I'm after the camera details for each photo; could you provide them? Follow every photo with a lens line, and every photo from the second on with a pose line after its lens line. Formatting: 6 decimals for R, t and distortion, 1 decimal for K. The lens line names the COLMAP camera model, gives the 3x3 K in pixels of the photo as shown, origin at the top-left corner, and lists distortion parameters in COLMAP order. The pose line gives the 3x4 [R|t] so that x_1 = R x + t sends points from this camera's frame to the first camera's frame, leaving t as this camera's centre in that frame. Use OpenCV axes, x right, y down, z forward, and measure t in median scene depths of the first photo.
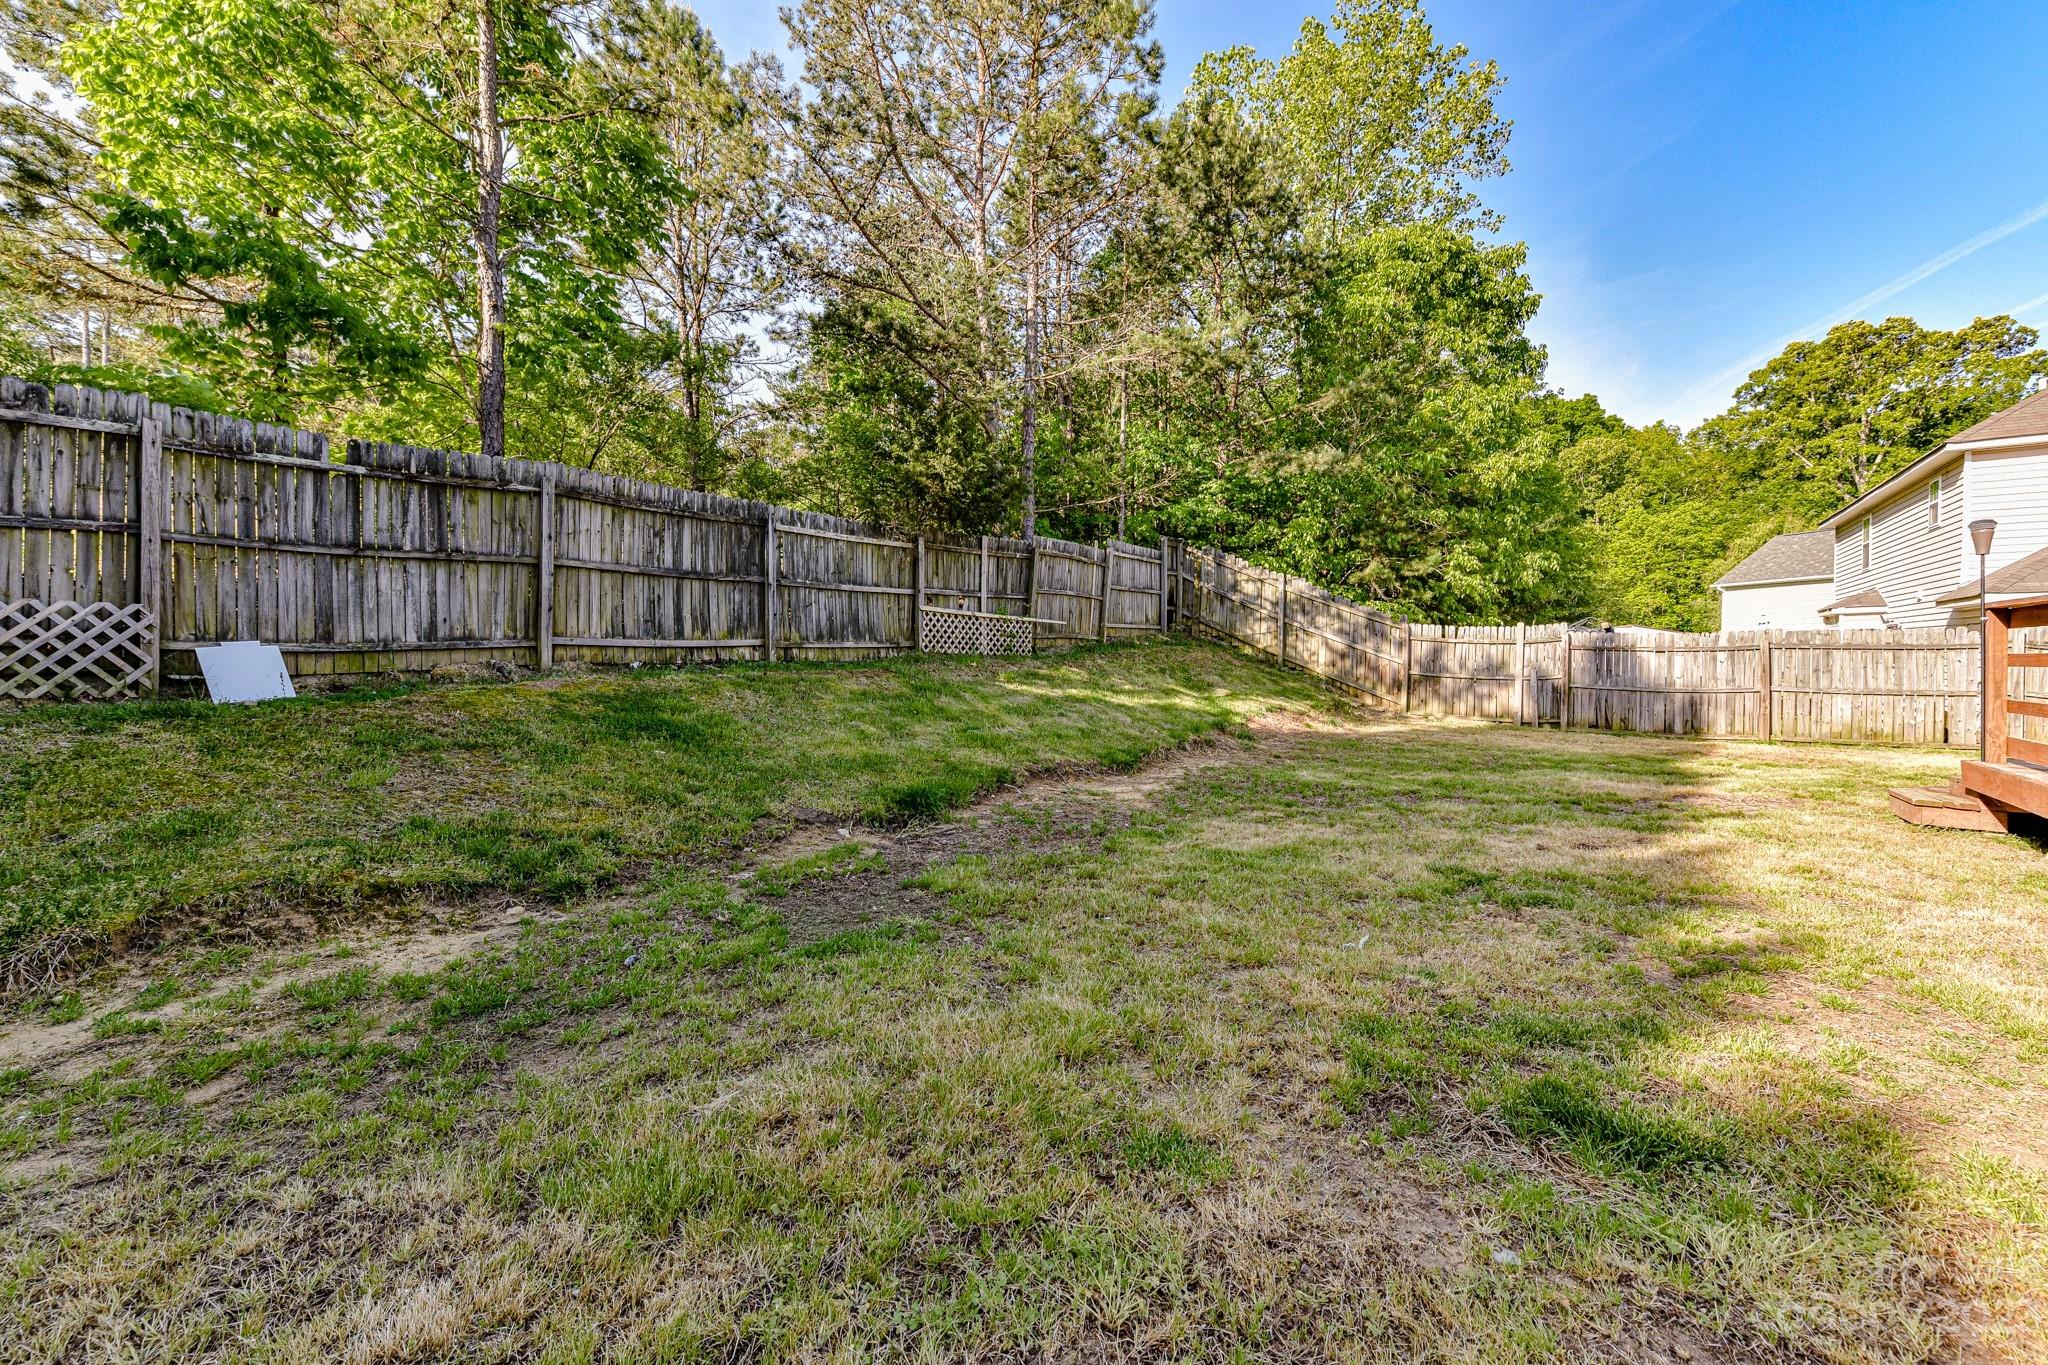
lens RADIAL K [[804.4, 0, 1023.9], [0, 804.4, 668.2], [0, 0, 1]] dist [0.005422, -0.001689]
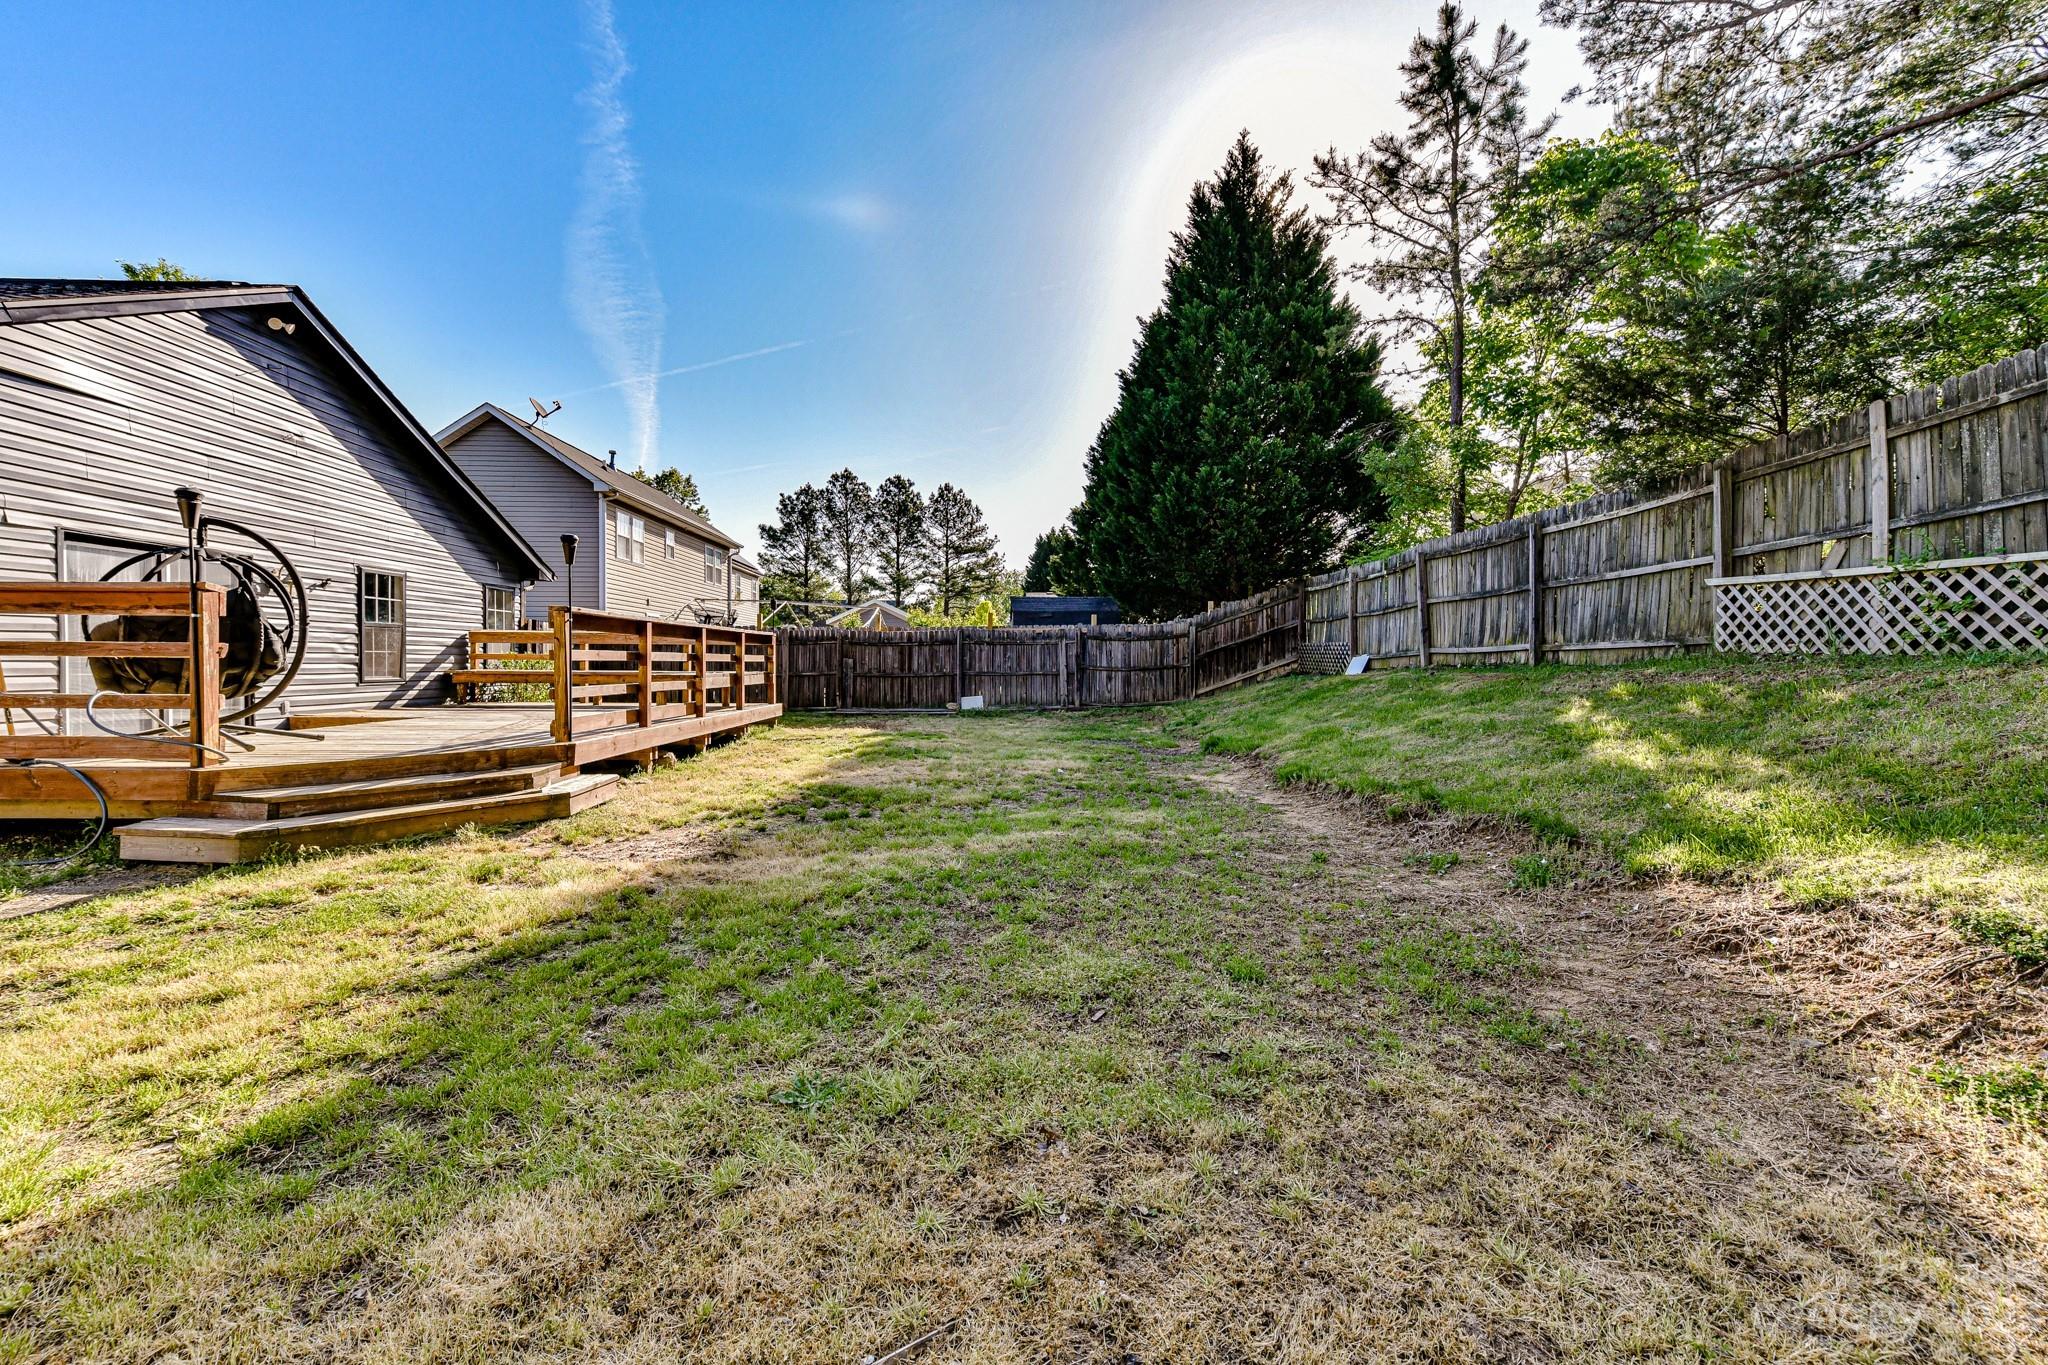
lens RADIAL K [[804.4, 0, 1016.5], [0, 804.4, 677.5], [0, 0, 1]] dist [0.005422, -0.001689]
pose [[-0.783622, 0.013547, -0.621091, 0.842182], [-0.005818, 0.999558, 0.029143, -0.017882], [0.621211, 0.026451, -0.783197, 1.386409]]
